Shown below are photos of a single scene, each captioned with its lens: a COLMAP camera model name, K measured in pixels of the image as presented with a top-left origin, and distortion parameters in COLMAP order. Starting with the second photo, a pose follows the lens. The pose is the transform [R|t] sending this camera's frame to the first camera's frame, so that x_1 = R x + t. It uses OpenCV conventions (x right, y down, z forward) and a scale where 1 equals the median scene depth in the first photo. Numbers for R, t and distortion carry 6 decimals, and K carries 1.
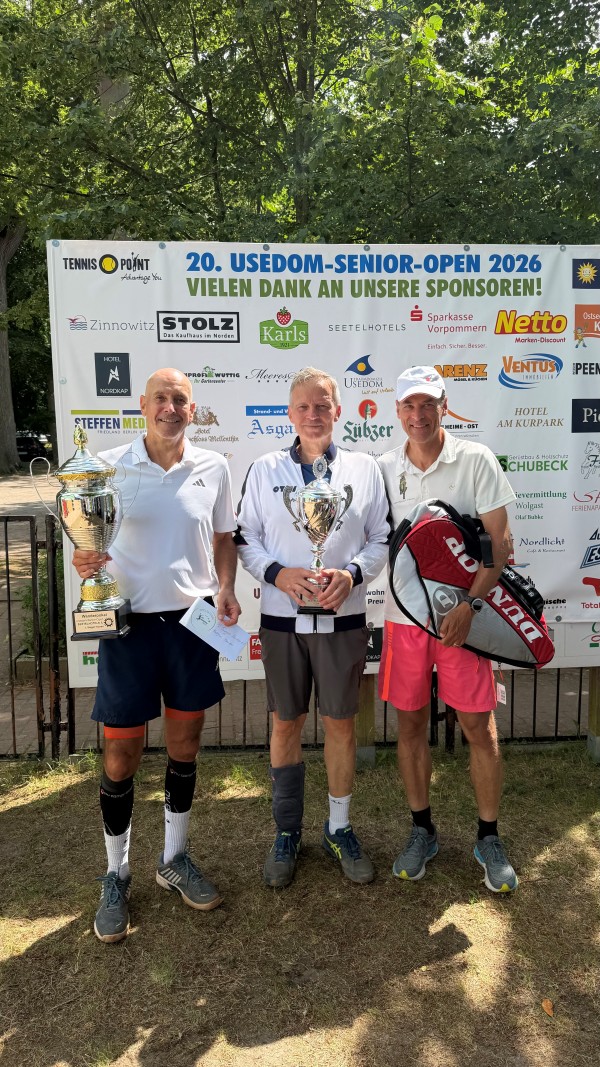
lens RADIAL K [[777.1, 0, 304.4], [0, 777.1, 539.3], [0, 0, 1]] dist [0.108927, -0.246697]
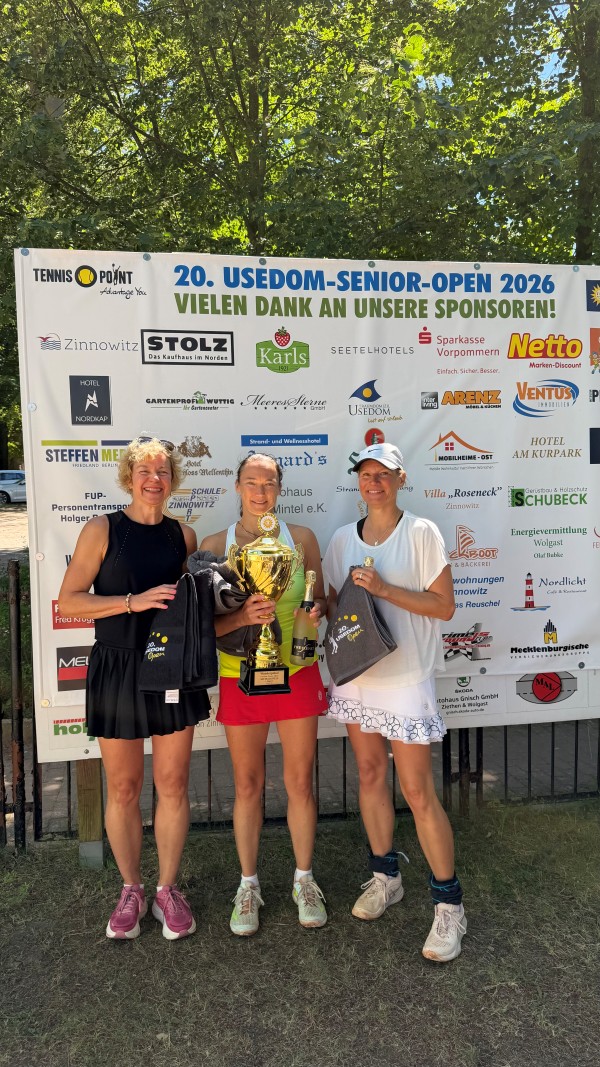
lens RADIAL K [[777.1, 0, 297.2], [0, 777.1, 537.8], [0, 0, 1]] dist [0.108927, -0.246697]
pose [[0.996230, -0.013336, 0.085716, -0.089020], [0.017612, 0.998628, -0.049324, -0.008914], [-0.084941, 0.050648, 0.995098, 0.112136]]
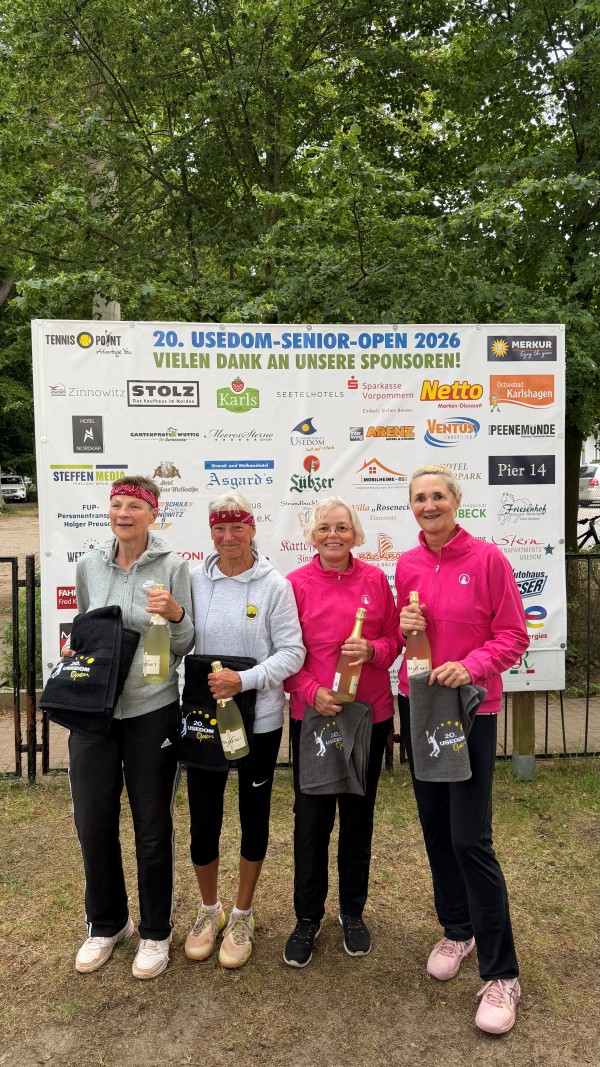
lens RADIAL K [[777.1, 0, 300.8], [0, 777.1, 533.1], [0, 0, 1]] dist [0.108927, -0.246697]
pose [[0.999870, 0.000411, 0.016127, 0.047993], [0.000568, 0.998160, -0.060629, 0.003999], [-0.016122, 0.060630, 0.998030, -0.138605]]
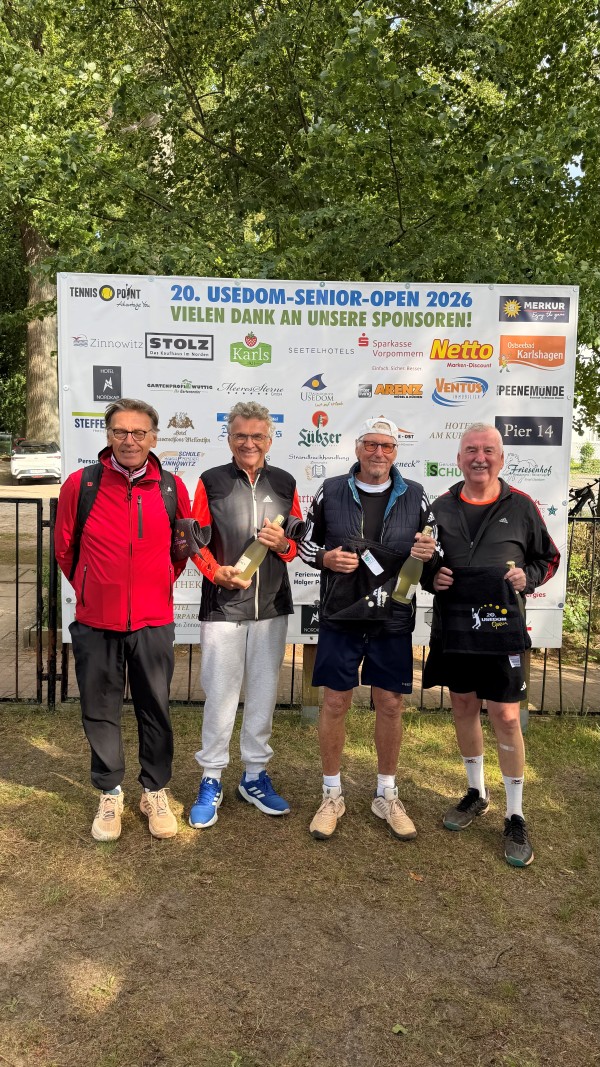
lens RADIAL K [[777.1, 0, 300.9], [0, 777.1, 538.2], [0, 0, 1]] dist [0.108927, -0.246697]
pose [[0.997716, 0.038951, -0.055194, 0.126645], [-0.039653, 0.999145, -0.011682, 0.029172], [0.054691, 0.013844, 0.998407, -0.183157]]
